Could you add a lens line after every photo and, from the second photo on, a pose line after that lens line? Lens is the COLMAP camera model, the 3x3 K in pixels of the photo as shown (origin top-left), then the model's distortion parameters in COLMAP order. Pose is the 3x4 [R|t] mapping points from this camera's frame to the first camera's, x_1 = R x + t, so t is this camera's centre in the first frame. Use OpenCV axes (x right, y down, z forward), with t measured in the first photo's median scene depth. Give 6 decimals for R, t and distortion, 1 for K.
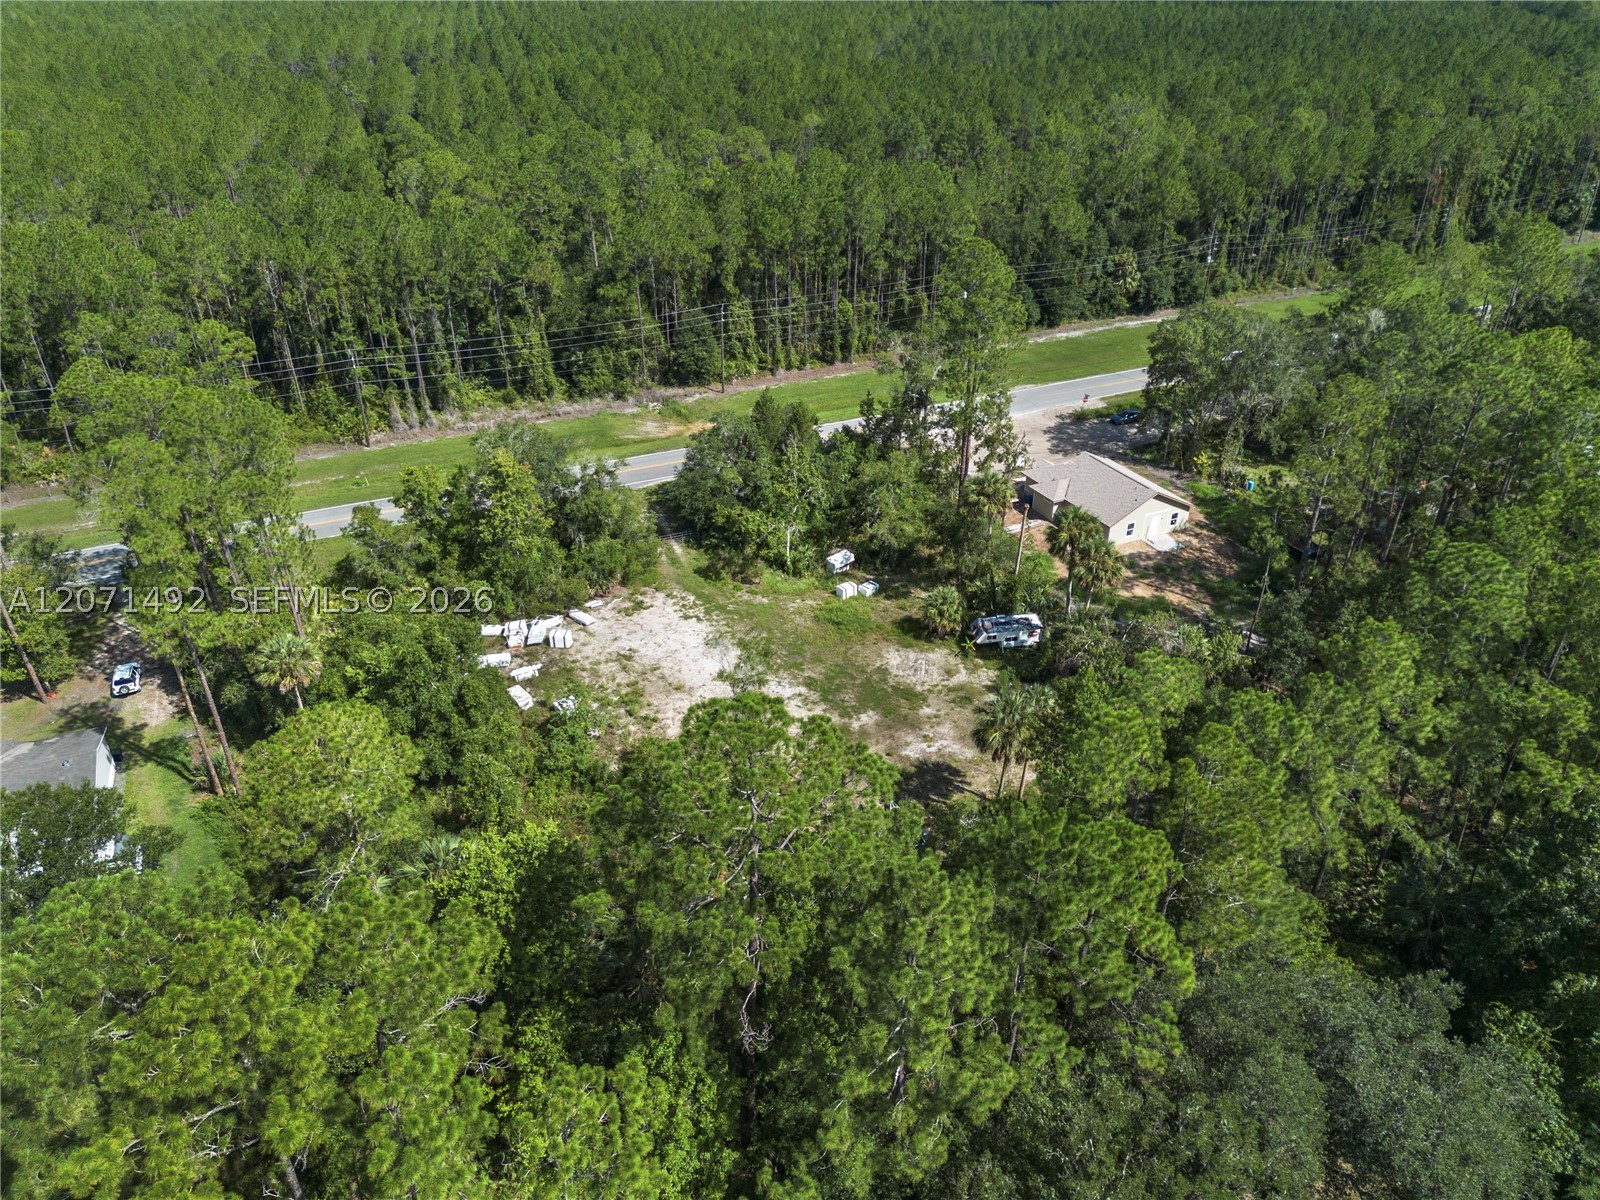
lens RADIAL K [[1115.4, 0, 798.2], [0, 1115.4, 605.8], [0, 0, 1]] dist [0.087808, -0.079395]
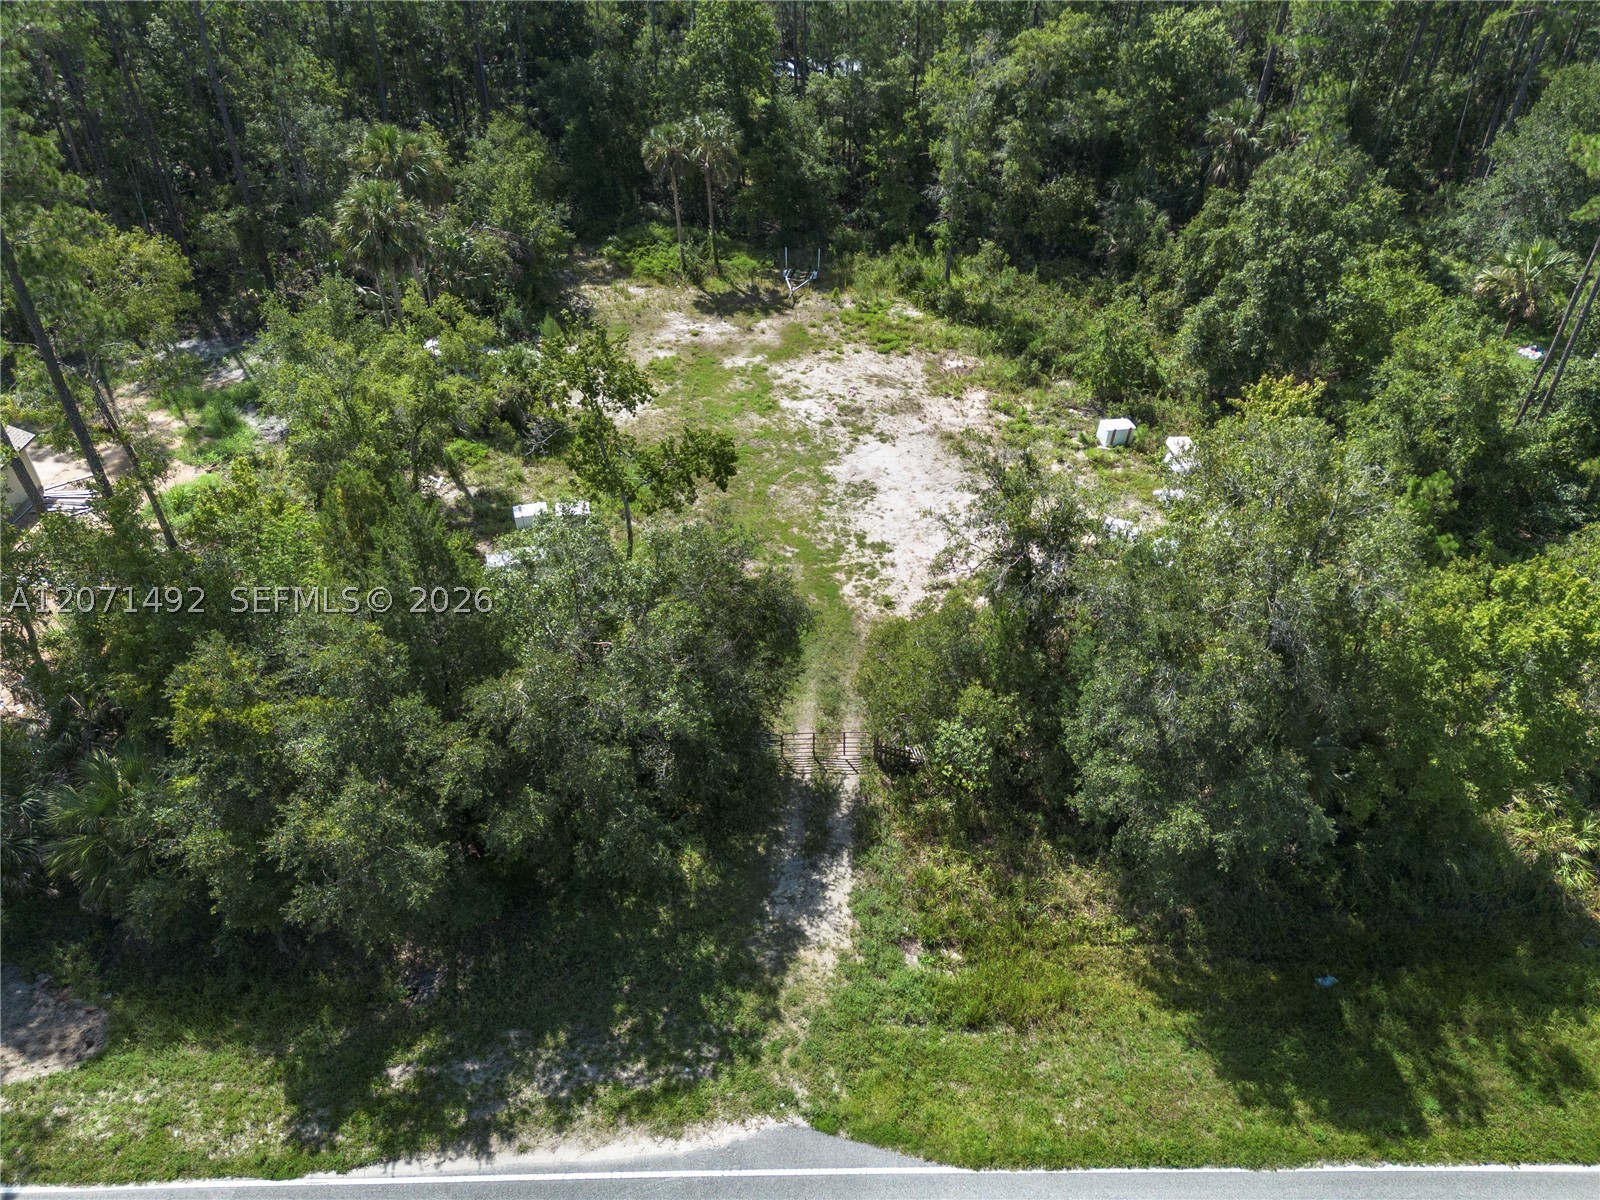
lens RADIAL K [[1134.7, 0, 801.5], [0, 1134.7, 594.6], [0, 0, 1]] dist [0.084700, -0.083953]
pose [[-0.912148, -0.242473, 0.330443, -0.230019], [0.209097, 0.418124, 0.883997, -0.429525], [-0.352512, 0.875431, -0.330690, 1.114135]]
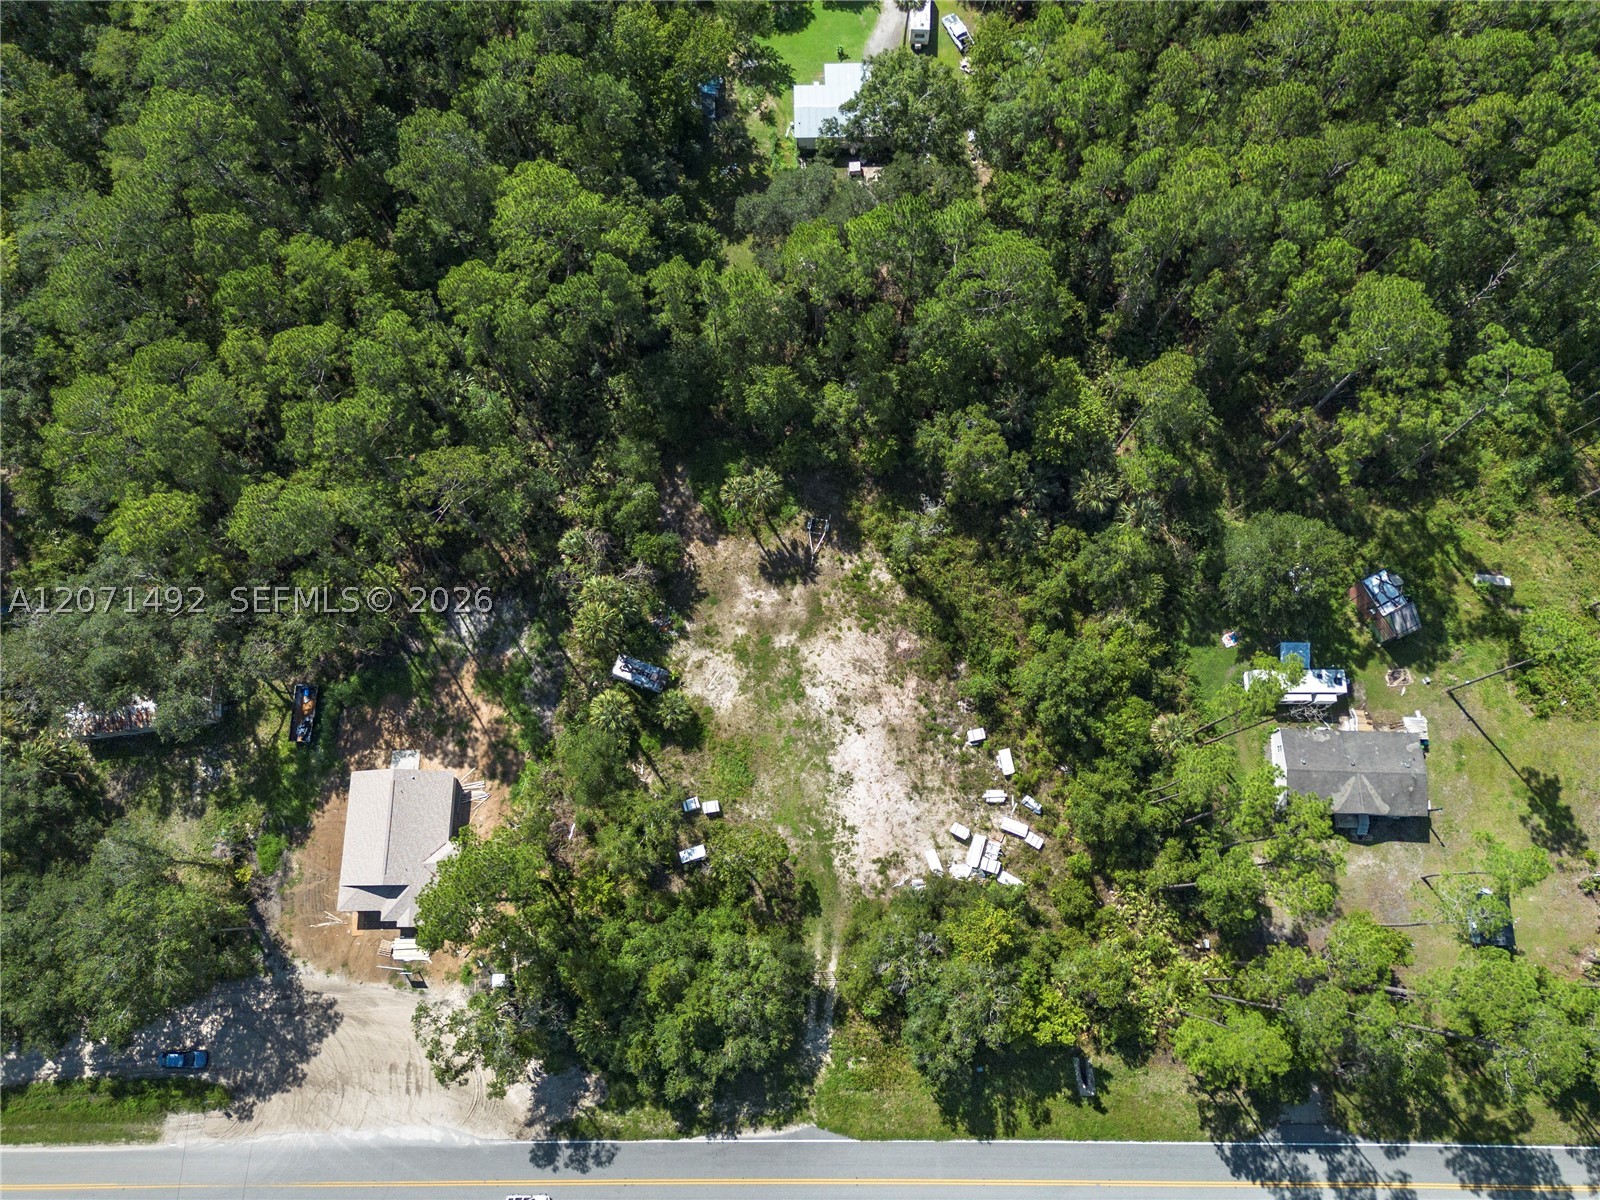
lens RADIAL K [[1128.6, 0, 798.2], [0, 1128.6, 595.1], [0, 0, 1]] dist [0.087187, -0.085740]
pose [[-0.906981, -0.403569, 0.120491, -0.084926], [0.221574, -0.213913, 0.951392, -0.997850], [-0.358177, 0.889592, 0.283435, 0.424512]]
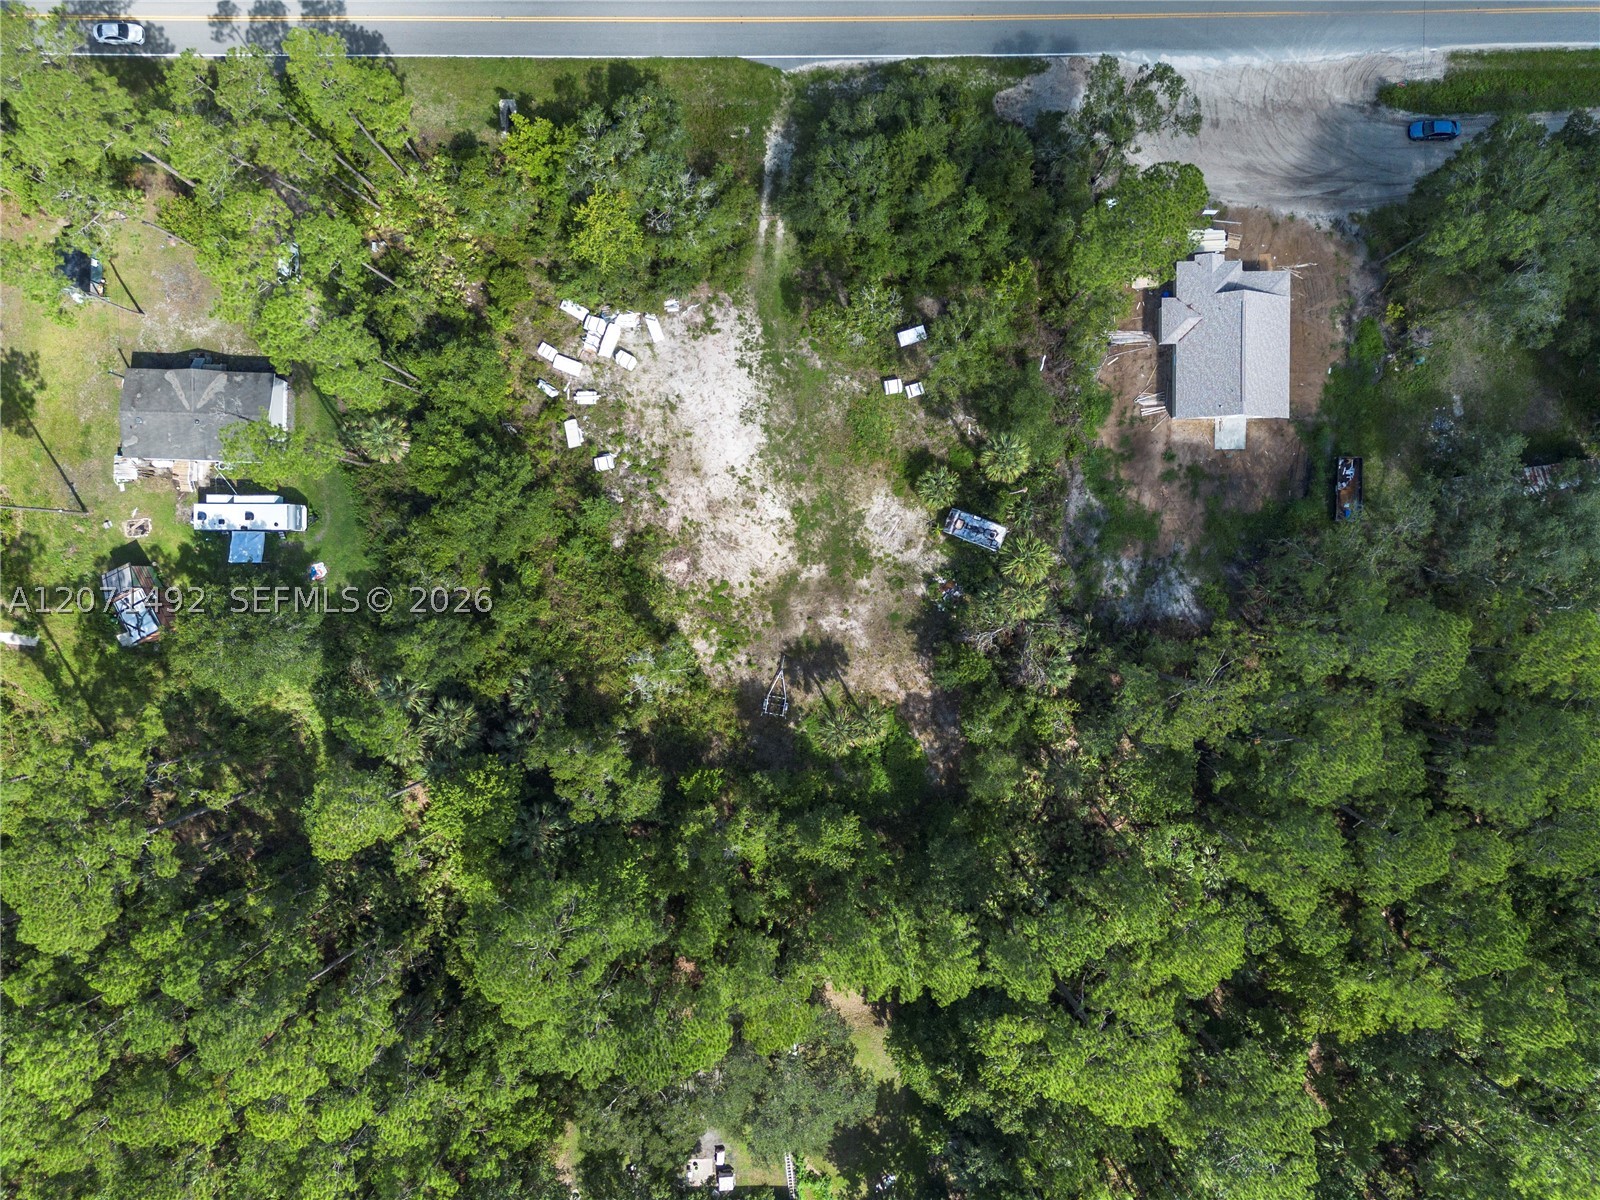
lens RADIAL K [[1115.4, 0, 798.2], [0, 1115.4, 605.8], [0, 0, 1]] dist [0.087808, -0.079395]
pose [[0.906119, 0.422982, -0.005858, 0.053228], [-0.206816, 0.455040, 0.866121, -0.779410], [0.369020, -0.783597, 0.499800, 0.259828]]
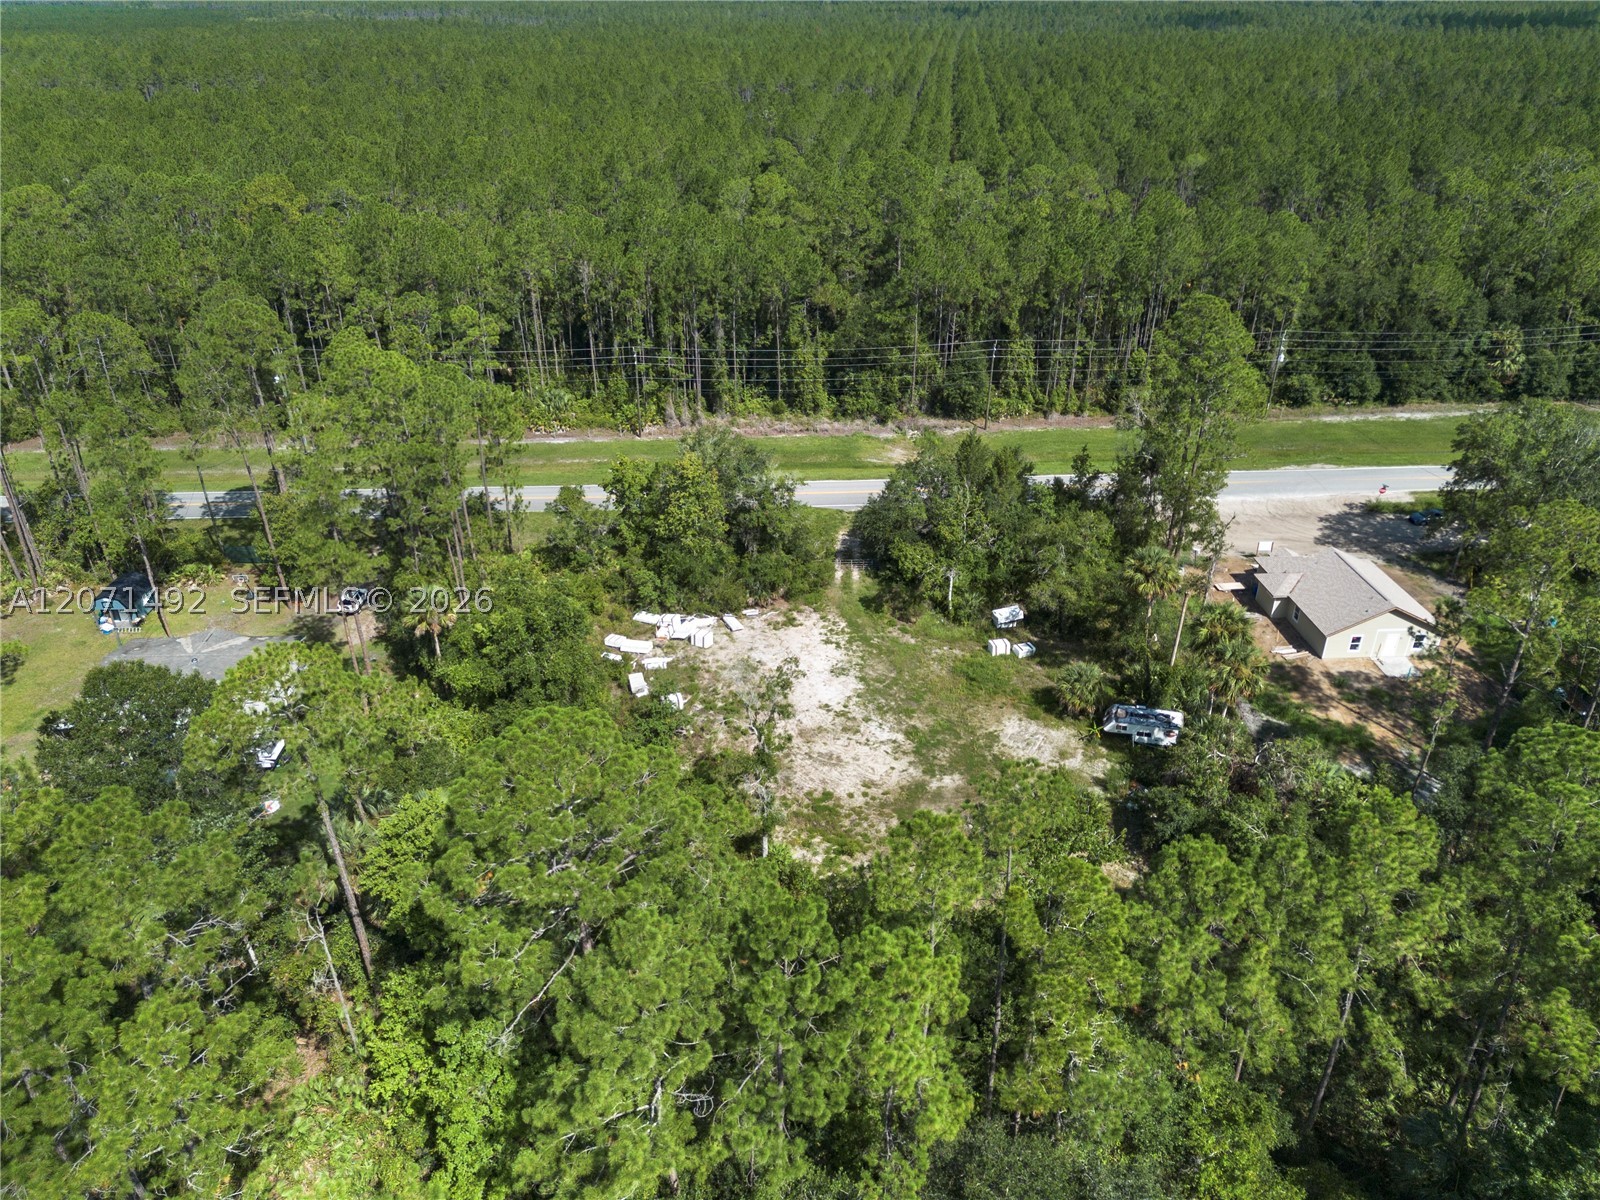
lens RADIAL K [[1115.4, 0, 798.2], [0, 1115.4, 605.8], [0, 0, 1]] dist [0.087808, -0.079395]
pose [[0.928158, 0.181745, -0.324795, 0.178355], [-0.189286, 0.981885, 0.008514, -0.023083], [0.320459, 0.053577, 0.945746, 0.041140]]
